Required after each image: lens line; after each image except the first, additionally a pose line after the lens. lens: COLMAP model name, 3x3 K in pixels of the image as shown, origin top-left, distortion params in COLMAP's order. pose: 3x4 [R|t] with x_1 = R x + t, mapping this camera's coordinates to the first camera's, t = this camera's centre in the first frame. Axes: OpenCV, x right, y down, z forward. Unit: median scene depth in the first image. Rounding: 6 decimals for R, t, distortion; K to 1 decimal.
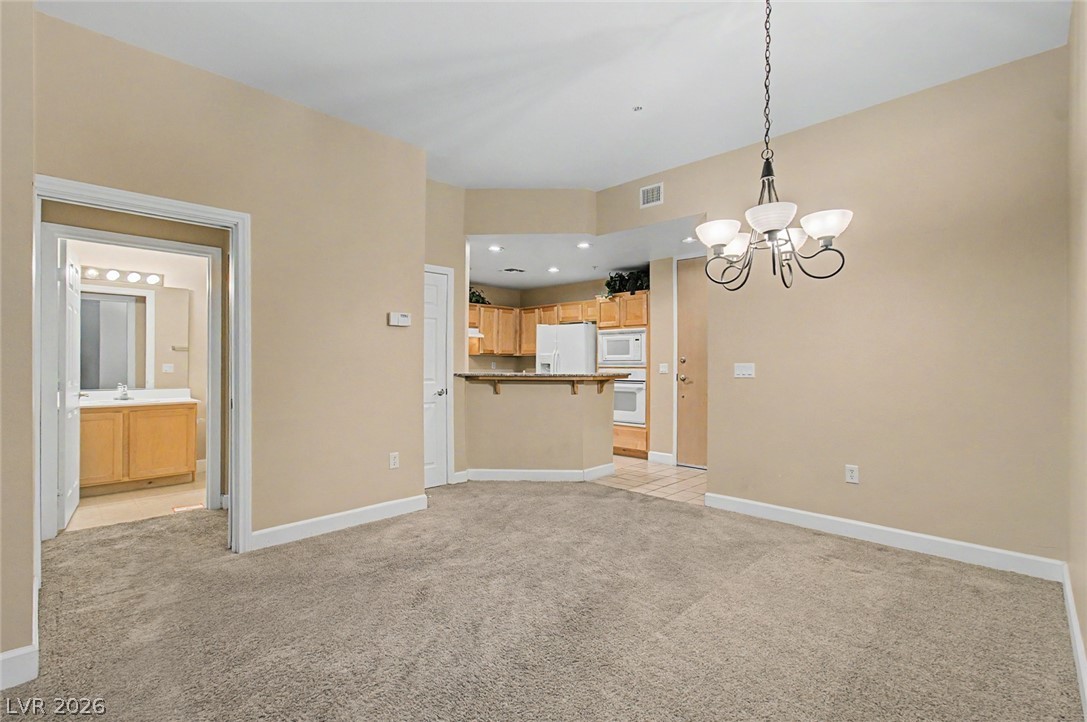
lens RADIAL K [[486.8, 0, 548.1], [0, 486.8, 362.2], [0, 0, 1]] dist [-0.001143, 0.002302]
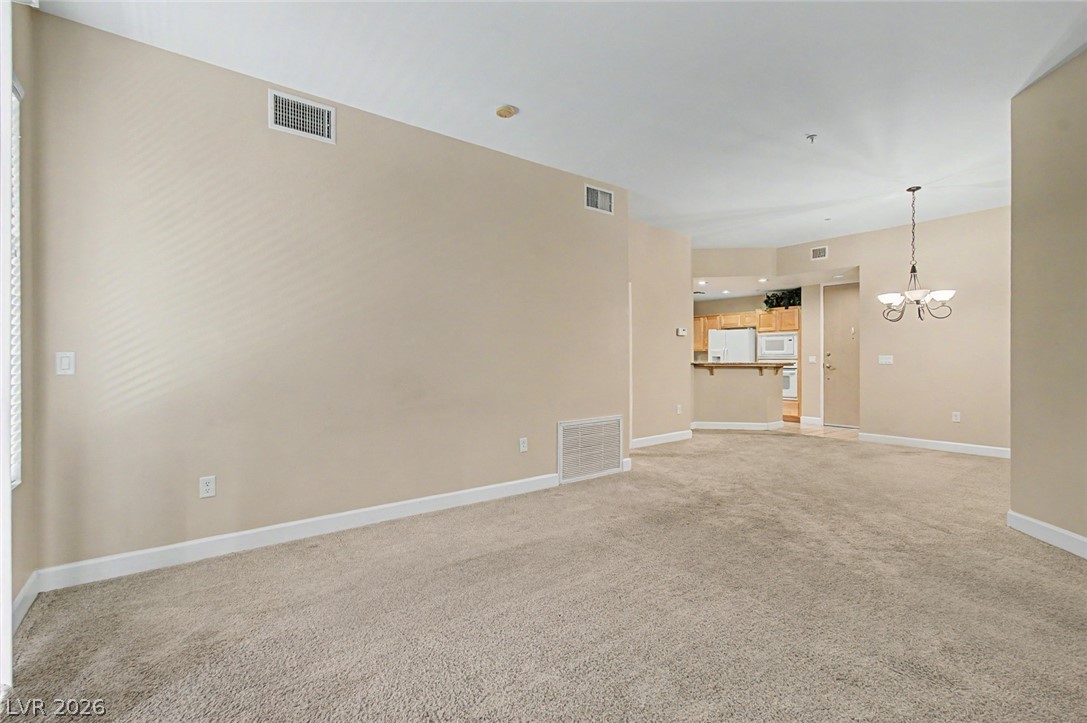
lens RADIAL K [[486.8, 0, 542.8], [0, 486.8, 355.1], [0, 0, 1]] dist [-0.001143, 0.002302]
pose [[0.989389, -0.003004, -0.145262, -0.341001], [0.002270, 0.999984, -0.005215, 0.004728], [0.145275, 0.004830, 0.989379, -0.547989]]
